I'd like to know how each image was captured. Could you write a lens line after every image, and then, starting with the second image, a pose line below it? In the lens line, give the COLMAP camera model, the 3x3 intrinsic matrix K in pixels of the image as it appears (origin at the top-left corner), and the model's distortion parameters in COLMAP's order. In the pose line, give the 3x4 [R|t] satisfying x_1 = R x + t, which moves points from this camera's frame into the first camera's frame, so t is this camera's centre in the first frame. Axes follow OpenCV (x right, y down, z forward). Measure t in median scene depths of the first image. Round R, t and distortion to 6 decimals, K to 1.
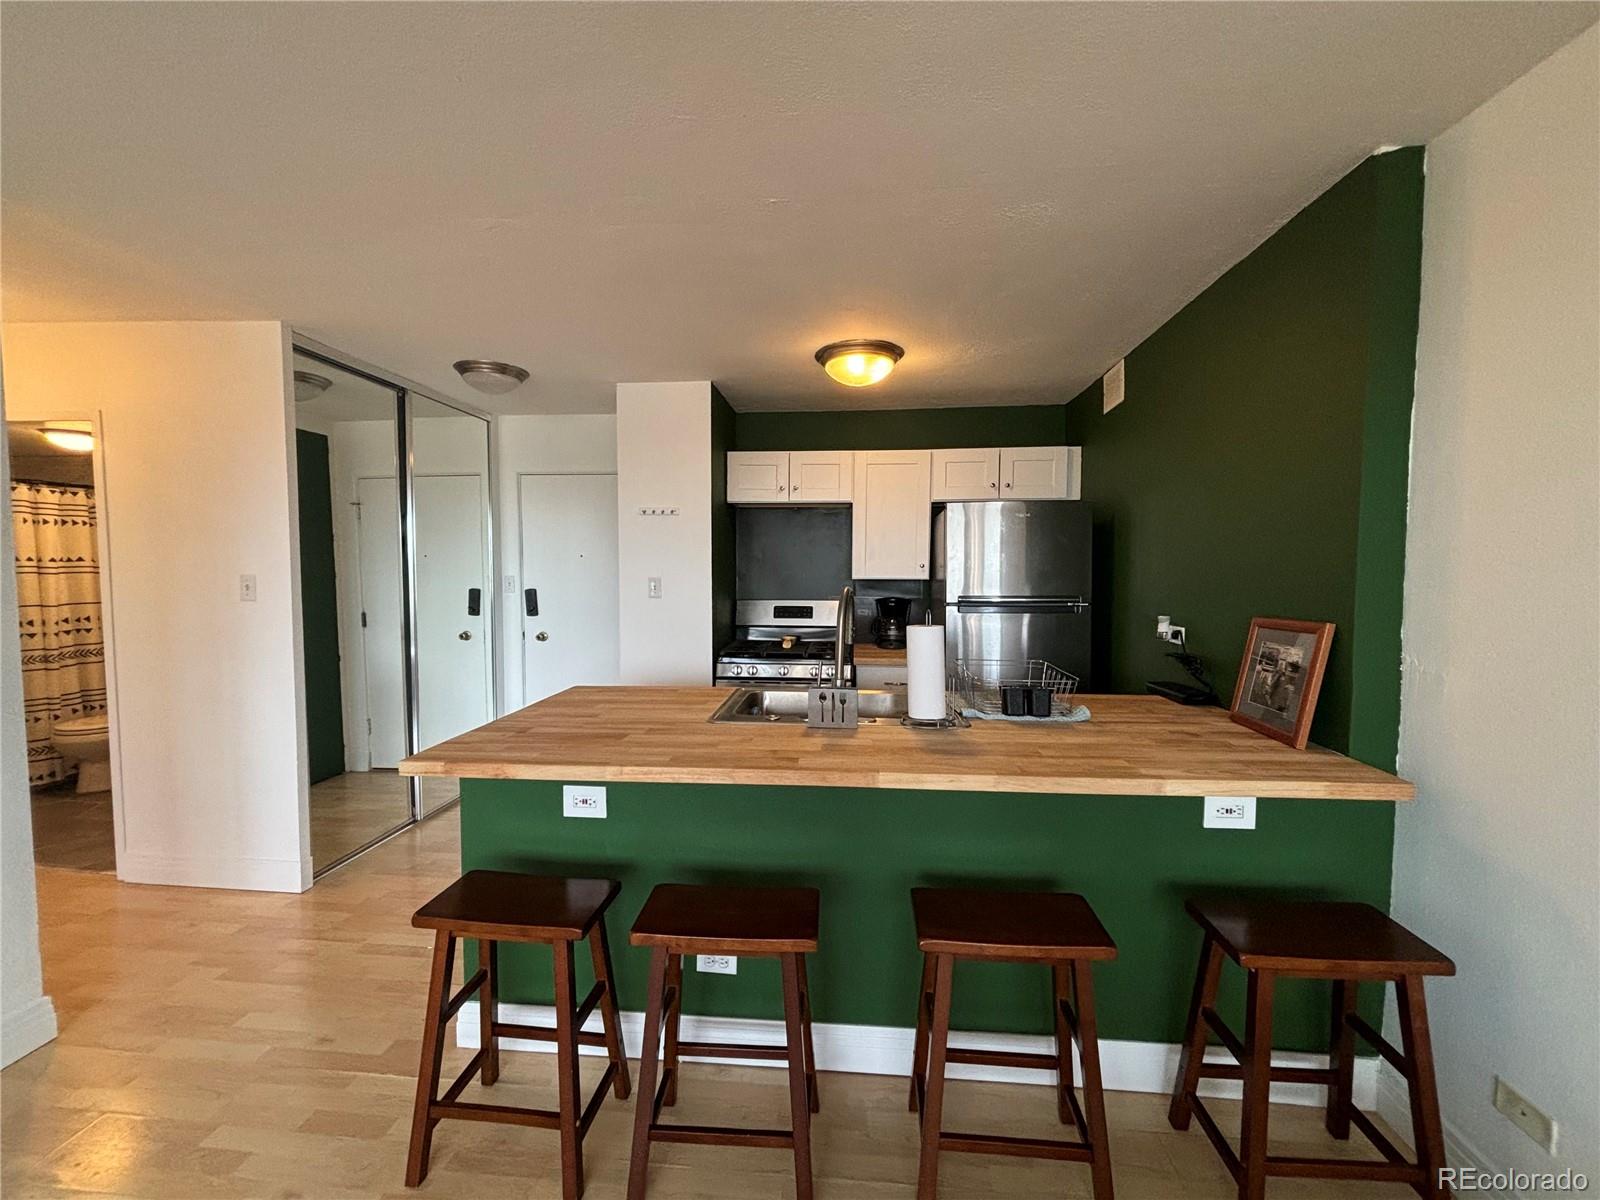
lens RADIAL K [[643.0, 0, 797.1], [0, 643.0, 607.2], [0, 0, 1]] dist [0.000265, -0.000901]
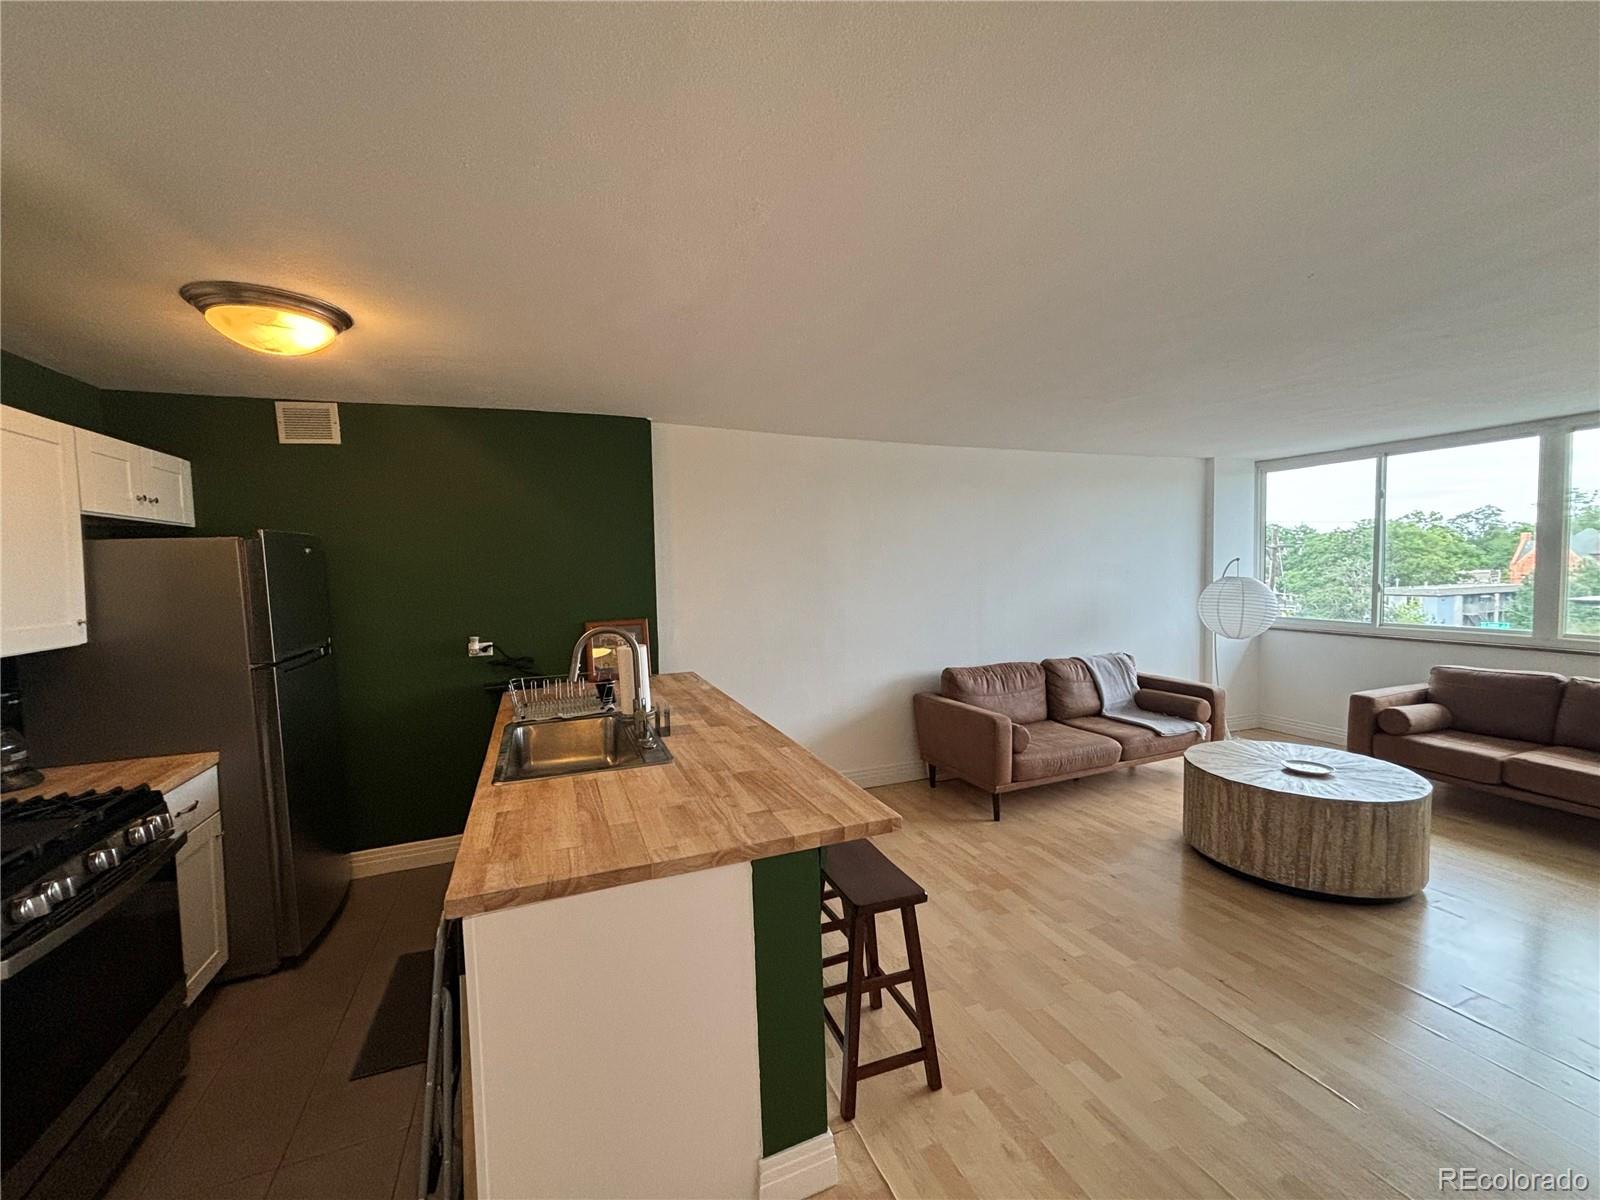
lens RADIAL K [[643.0, 0, 797.0], [0, 643.0, 596.7], [0, 0, 1]] dist [0.000265, -0.000901]
pose [[-0.446536, -0.036253, 0.894031, -0.706073], [0.082288, 0.993281, 0.081377, -0.094410], [-0.890974, 0.109906, -0.440552, 0.765772]]
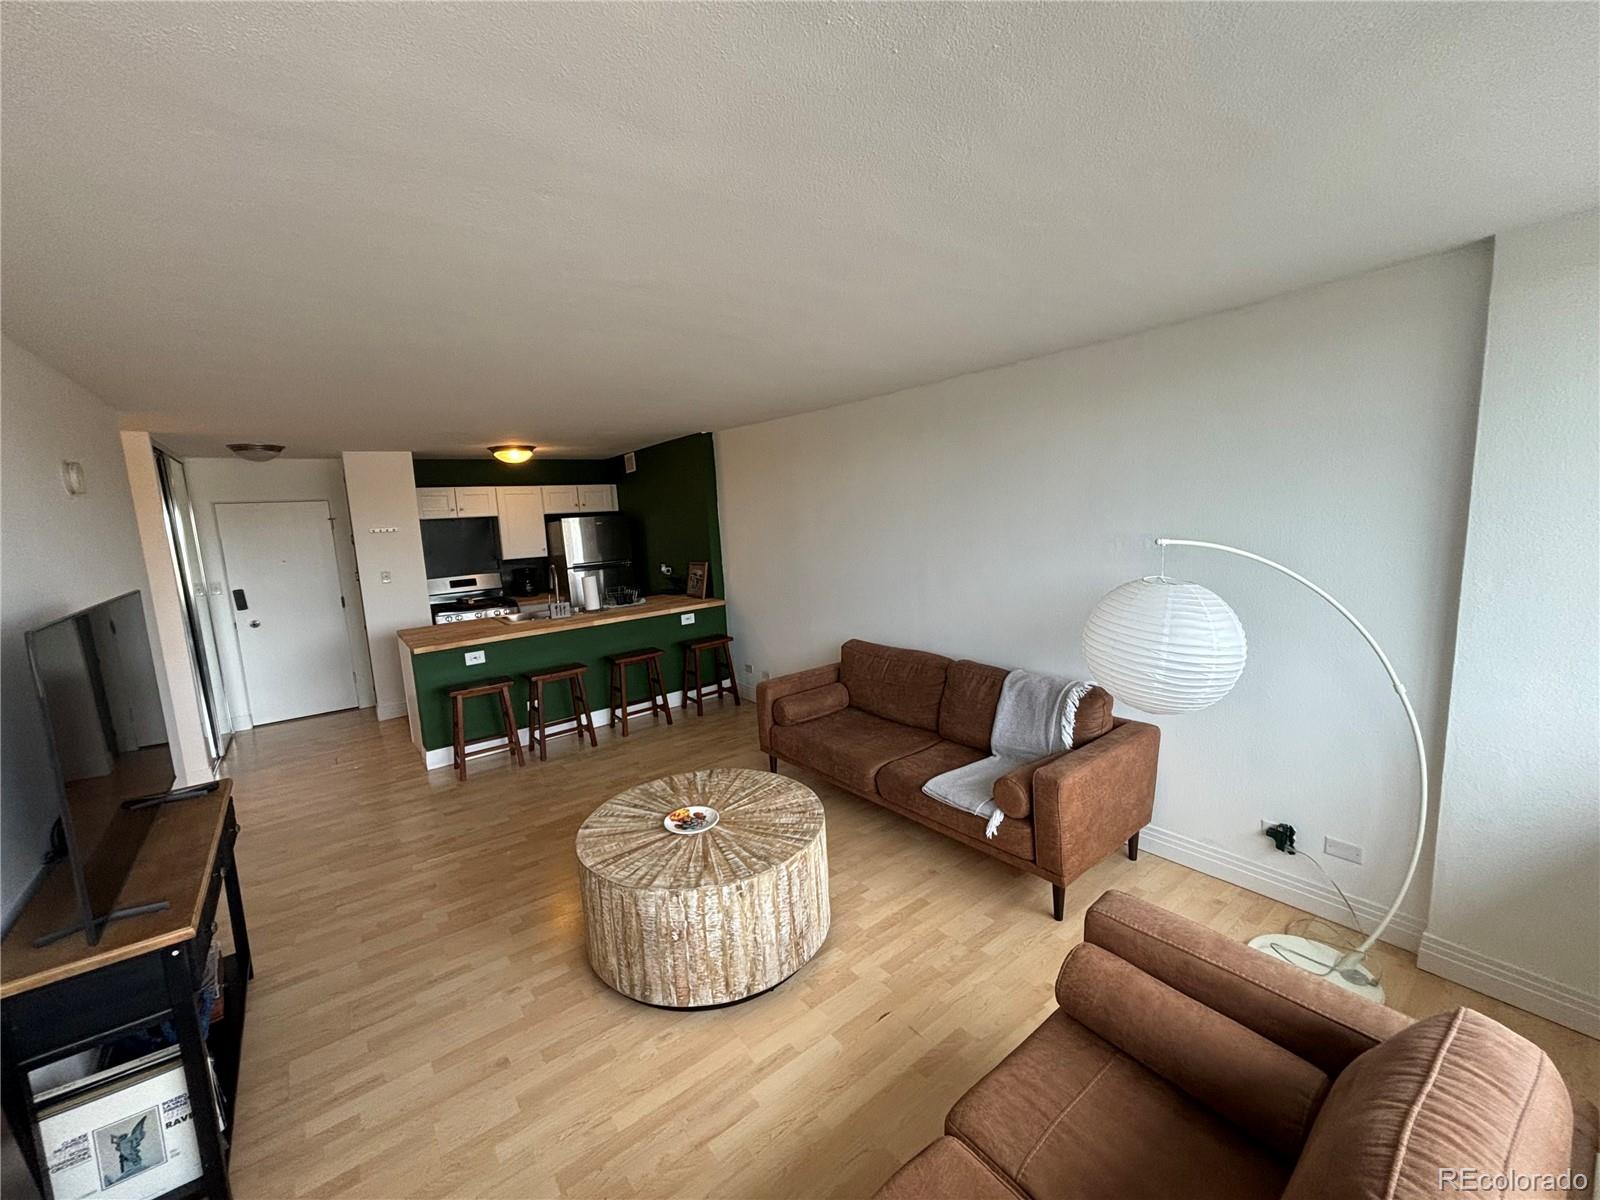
lens RADIAL K [[643.0, 0, 800.2], [0, 643.0, 606.5], [0, 0, 1]] dist [0.000265, -0.000901]
pose [[0.734636, -0.140430, 0.663769, -0.594360], [0.097834, 0.990046, 0.101180, -0.019899], [-0.671370, -0.009391, 0.741063, -1.001749]]
